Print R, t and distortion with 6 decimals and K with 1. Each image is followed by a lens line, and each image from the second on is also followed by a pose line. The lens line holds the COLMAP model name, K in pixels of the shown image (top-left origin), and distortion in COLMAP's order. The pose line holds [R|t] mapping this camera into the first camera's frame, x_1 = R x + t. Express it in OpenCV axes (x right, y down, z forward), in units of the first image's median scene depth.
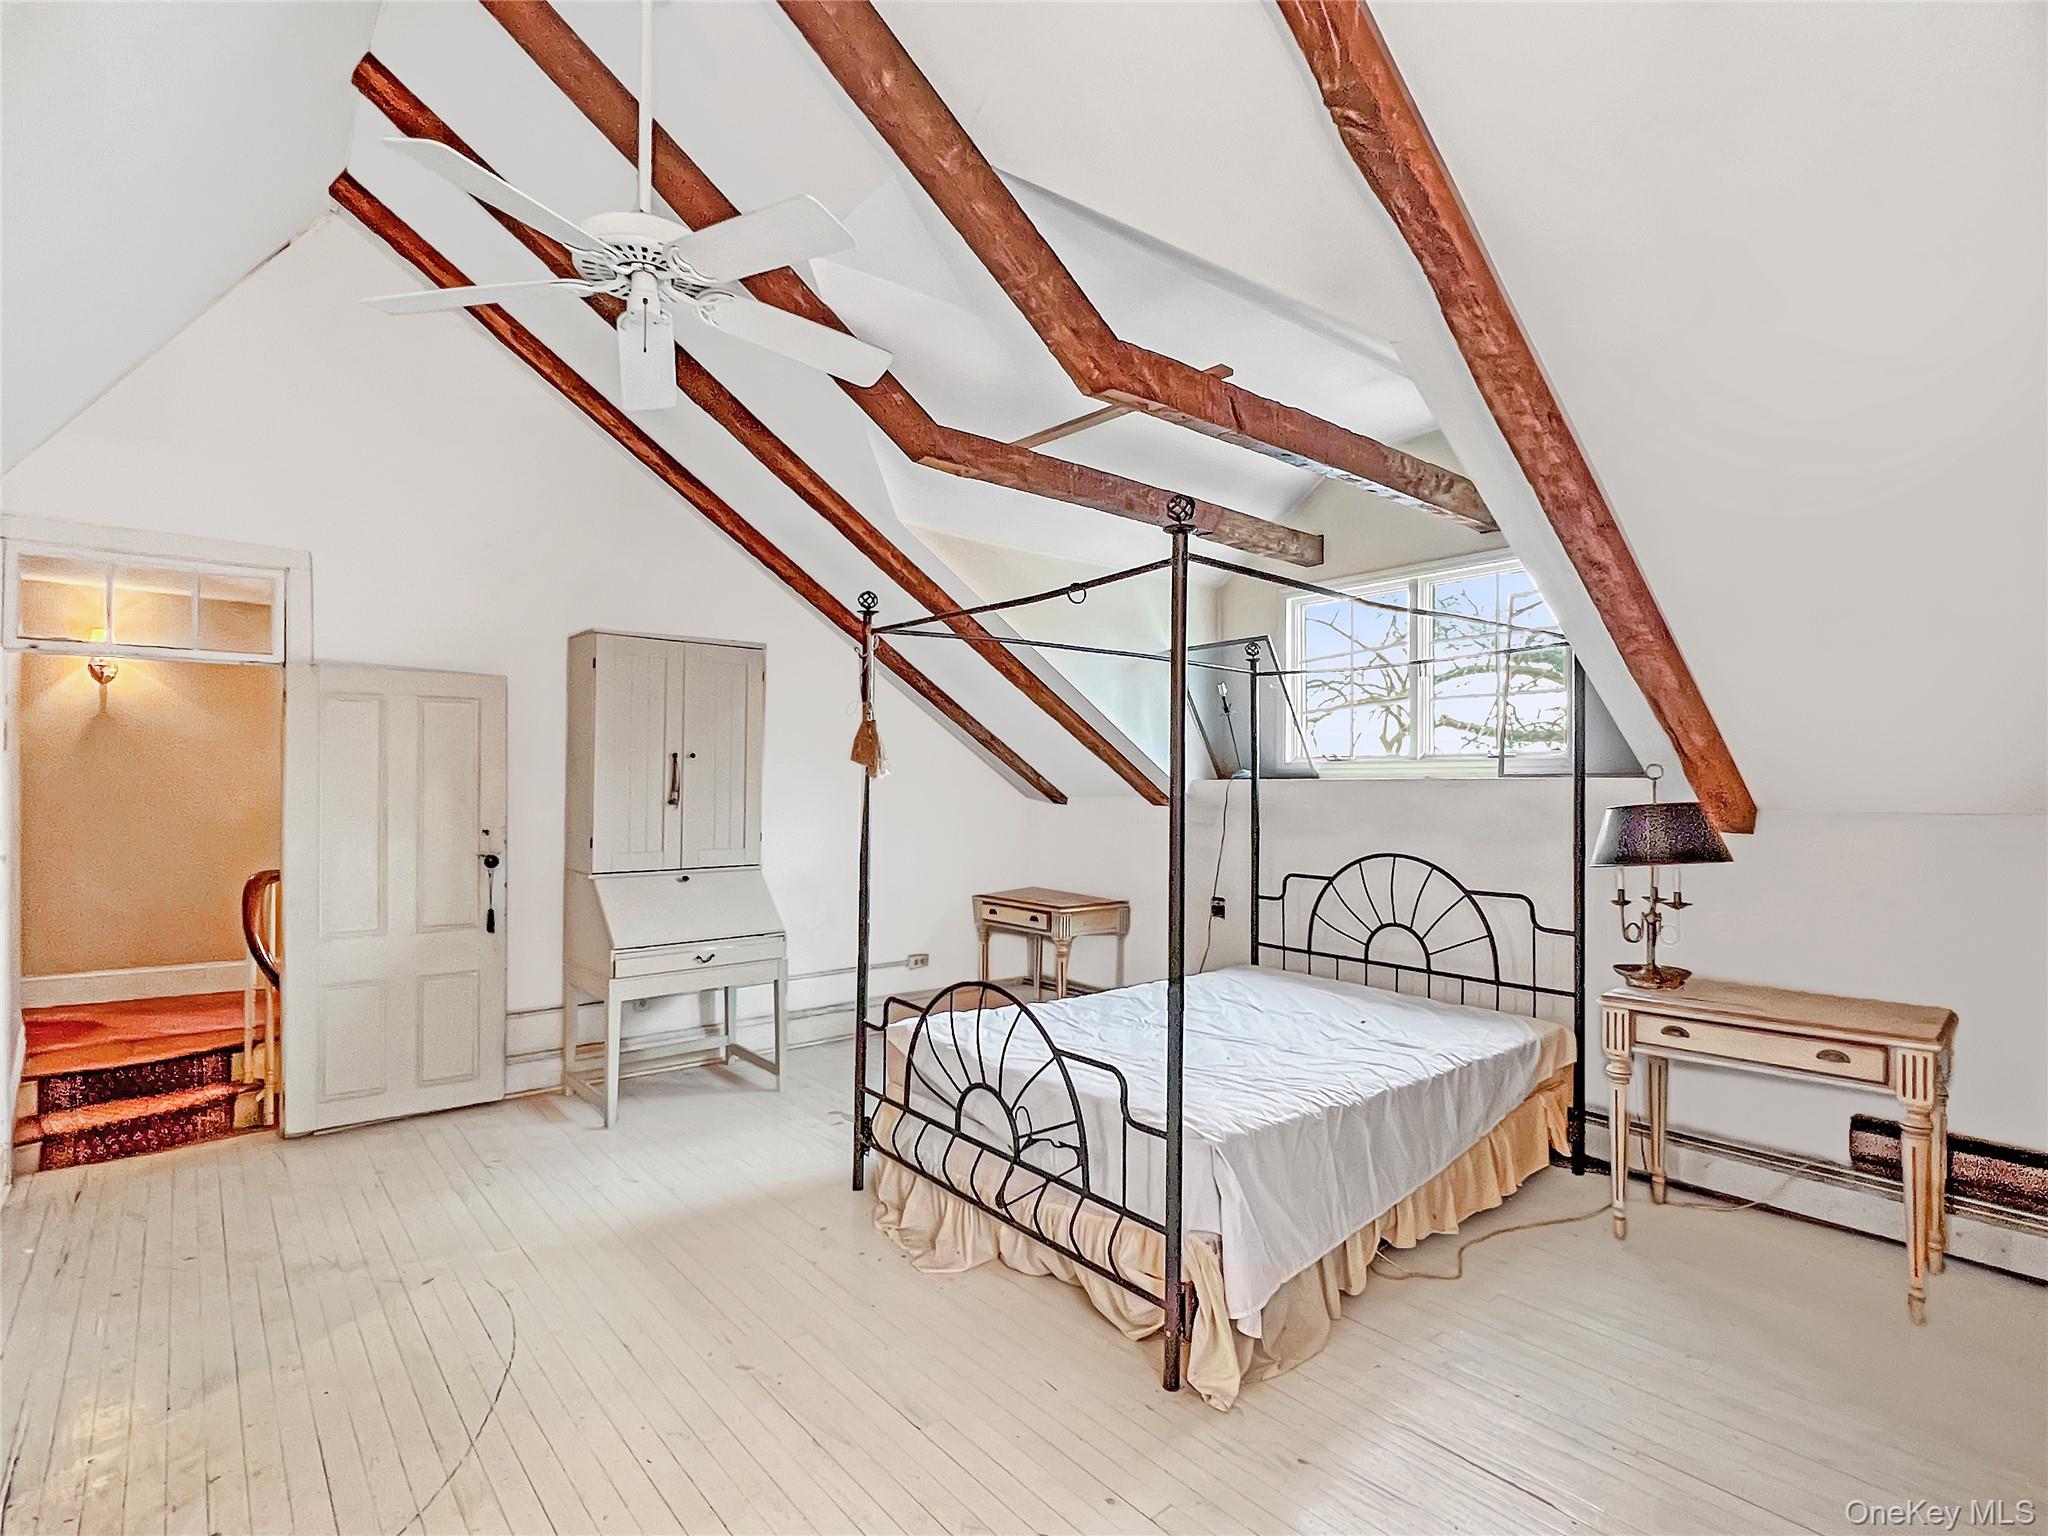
lens RADIAL K [[1032.0, 0, 1018.9], [0, 1032.0, 772.1], [0, 0, 1]] dist [0.000271, 0.000052]
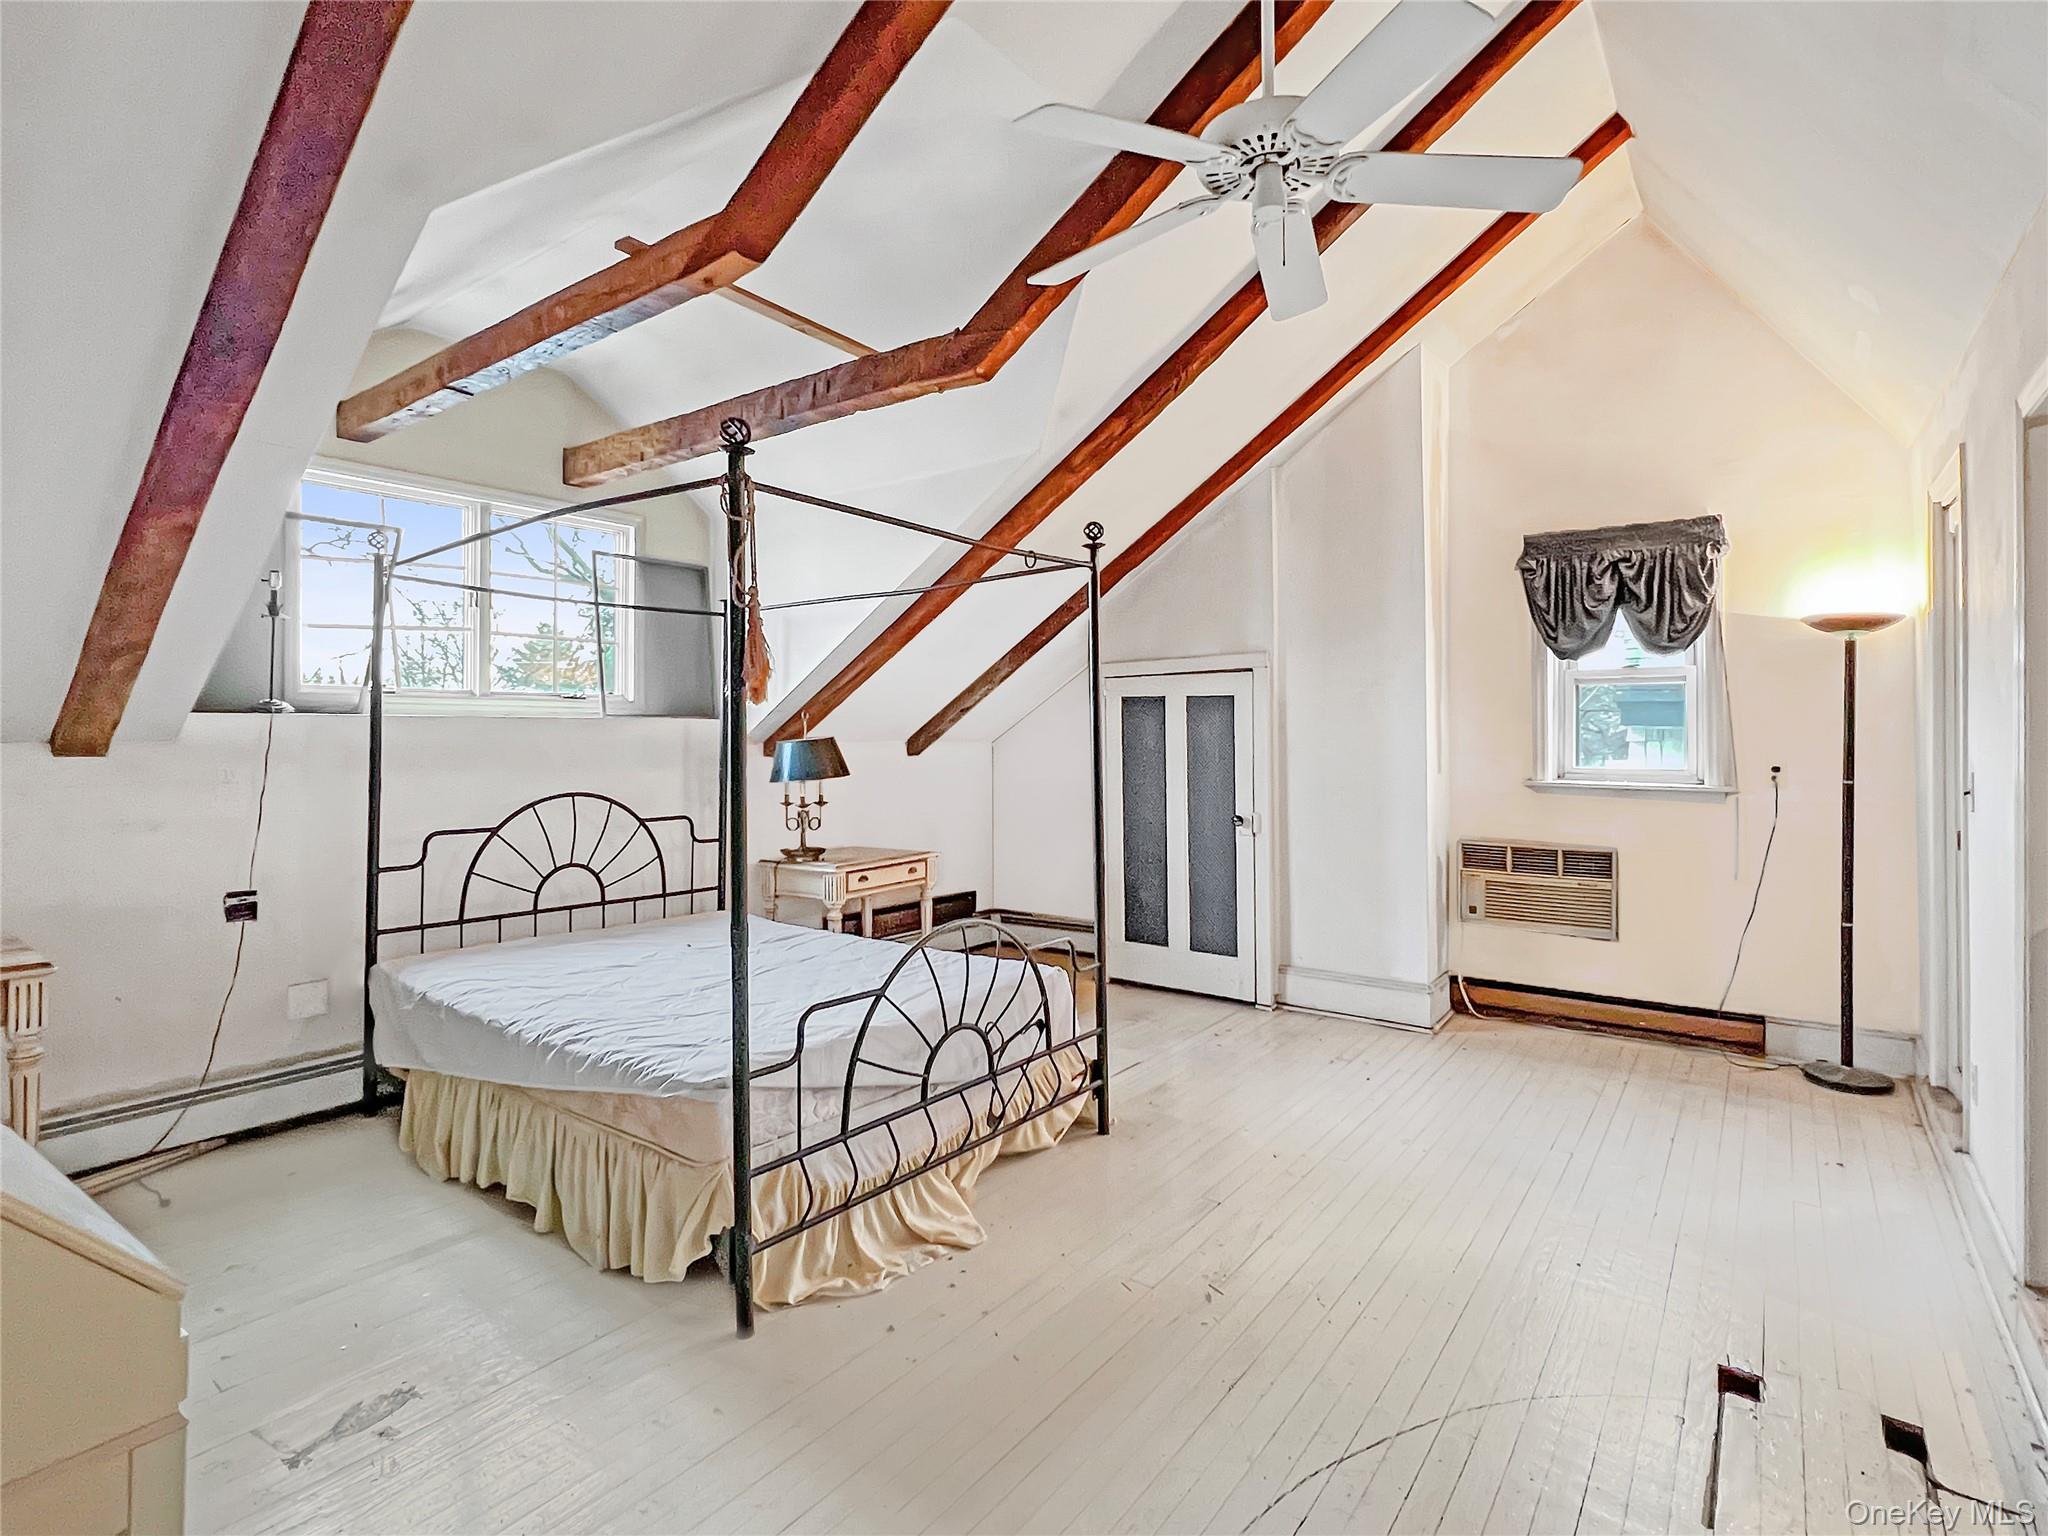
lens RADIAL K [[1019.9, 0, 1014.3], [0, 1019.9, 737.6], [0, 0, 1]] dist [0.000074, 0.000194]
pose [[-0.234992, -0.002711, 0.971994, -0.737718], [-0.011906, 0.999929, -0.000089, 0.022914], [-0.971924, -0.011594, -0.235008, 0.887010]]
